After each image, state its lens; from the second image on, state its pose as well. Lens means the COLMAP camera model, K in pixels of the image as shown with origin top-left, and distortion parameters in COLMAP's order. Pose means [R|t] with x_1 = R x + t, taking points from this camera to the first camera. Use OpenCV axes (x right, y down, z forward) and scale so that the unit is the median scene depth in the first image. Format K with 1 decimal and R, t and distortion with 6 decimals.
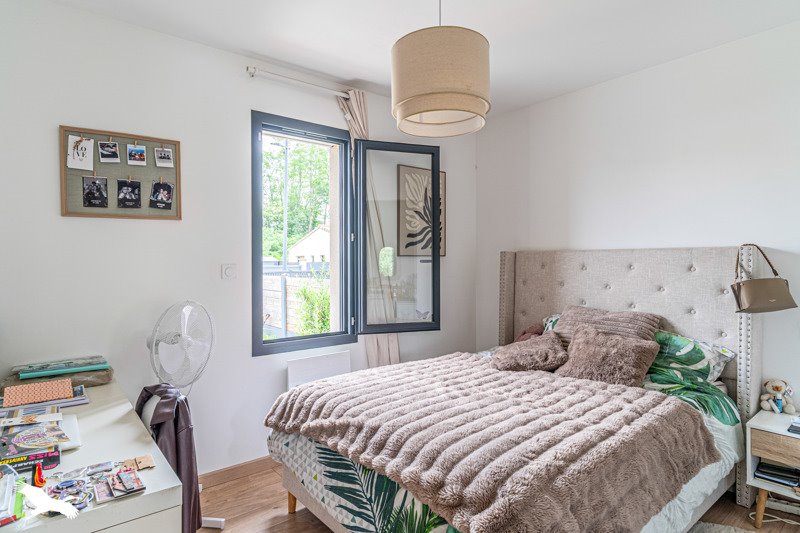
lens RADIAL K [[445.8, 0, 400.0], [0, 445.8, 266.5], [0, 0, 1]] dist [-0.001291, 0.000071]
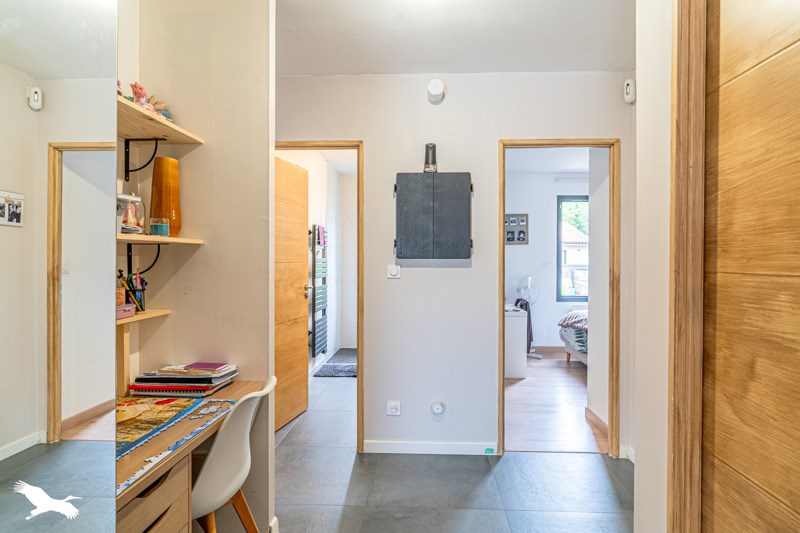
lens RADIAL K [[445.8, 0, 400.0], [0, 445.8, 266.5], [0, 0, 1]] dist [-0.001291, 0.000071]
pose [[0.740415, 0.012168, -0.672040, 0.706573], [-0.009612, 0.999926, 0.007515, 0.010624], [0.672081, 0.000895, 0.740477, -1.434358]]
